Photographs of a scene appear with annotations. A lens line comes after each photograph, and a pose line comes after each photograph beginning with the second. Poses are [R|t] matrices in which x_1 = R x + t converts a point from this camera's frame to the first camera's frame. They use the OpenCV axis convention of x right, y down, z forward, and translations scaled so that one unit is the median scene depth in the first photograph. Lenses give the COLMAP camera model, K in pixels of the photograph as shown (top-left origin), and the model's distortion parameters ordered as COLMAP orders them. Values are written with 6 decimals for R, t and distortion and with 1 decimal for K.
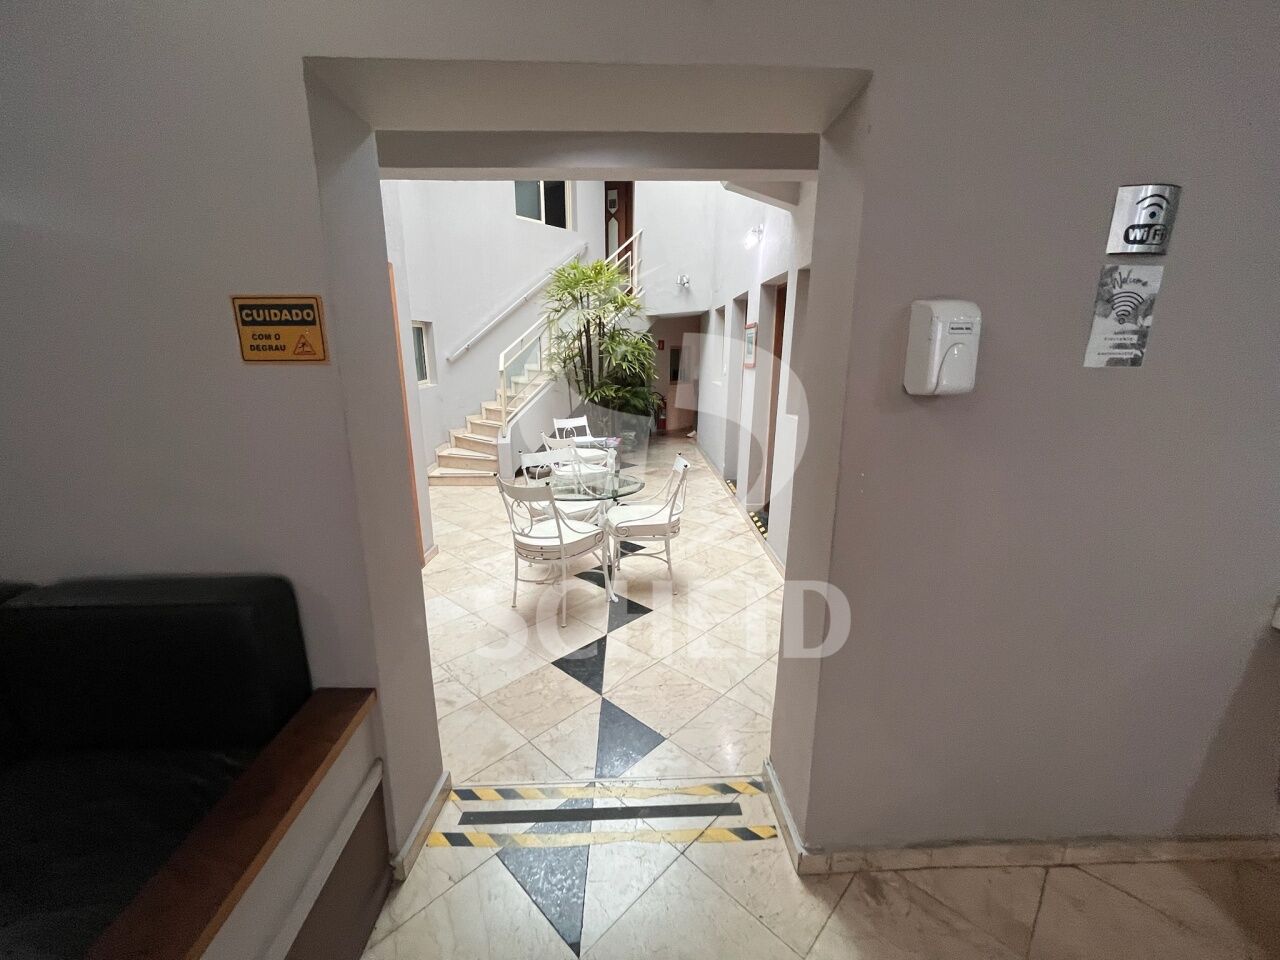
lens RADIAL K [[523.3, 0, 635.7], [0, 523.3, 475.7], [0, 0, 1]] dist [-0.001069, 0.000047]
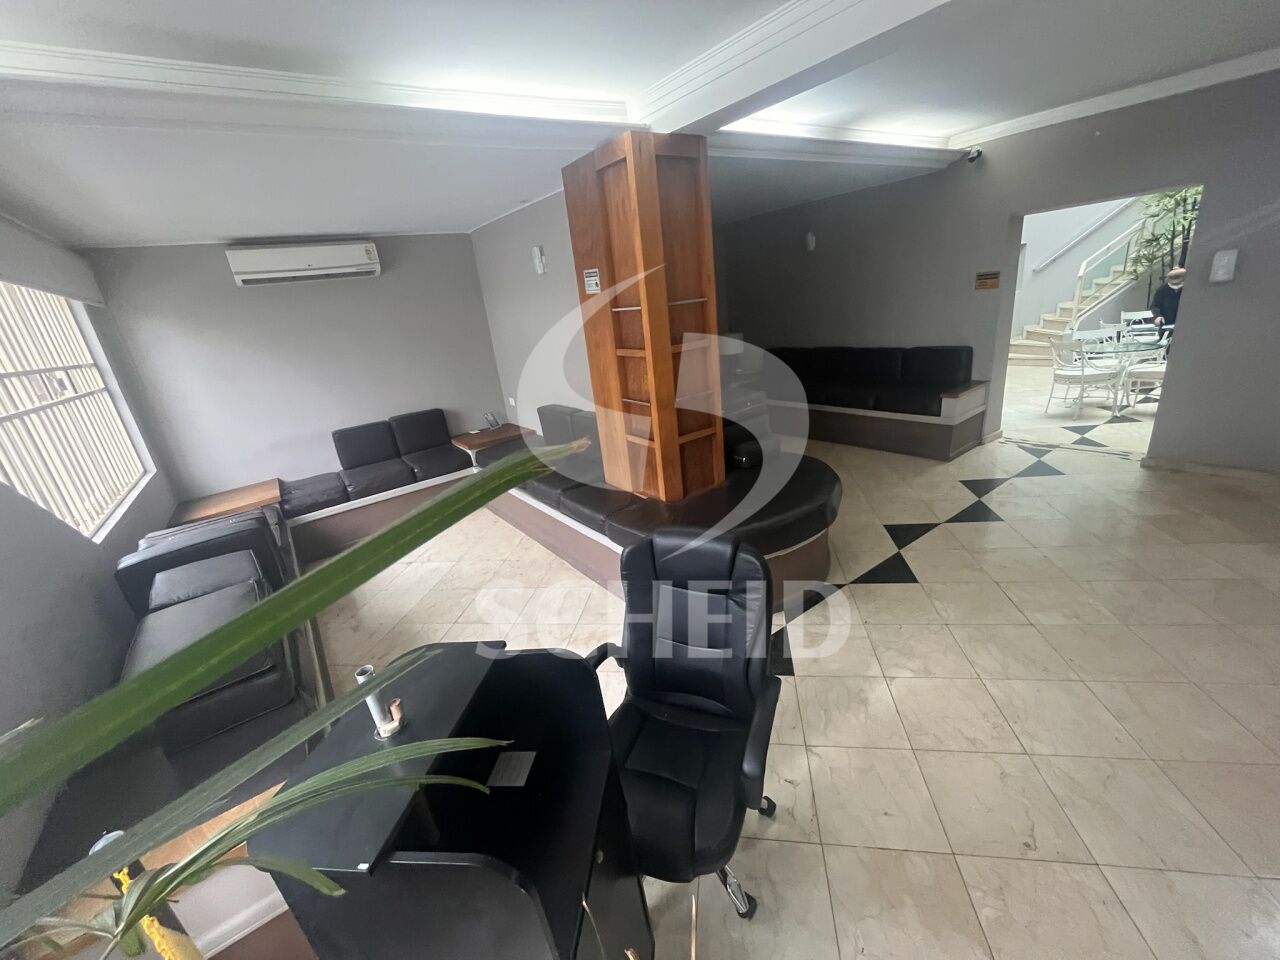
lens RADIAL K [[523.3, 0, 635.7], [0, 523.3, 475.7], [0, 0, 1]] dist [-0.001069, 0.000047]
pose [[0.575634, 0.202095, -0.792340, 0.496148], [-0.075759, 0.977991, 0.194408, 0.242312], [0.814191, -0.051881, 0.578275, -1.416059]]
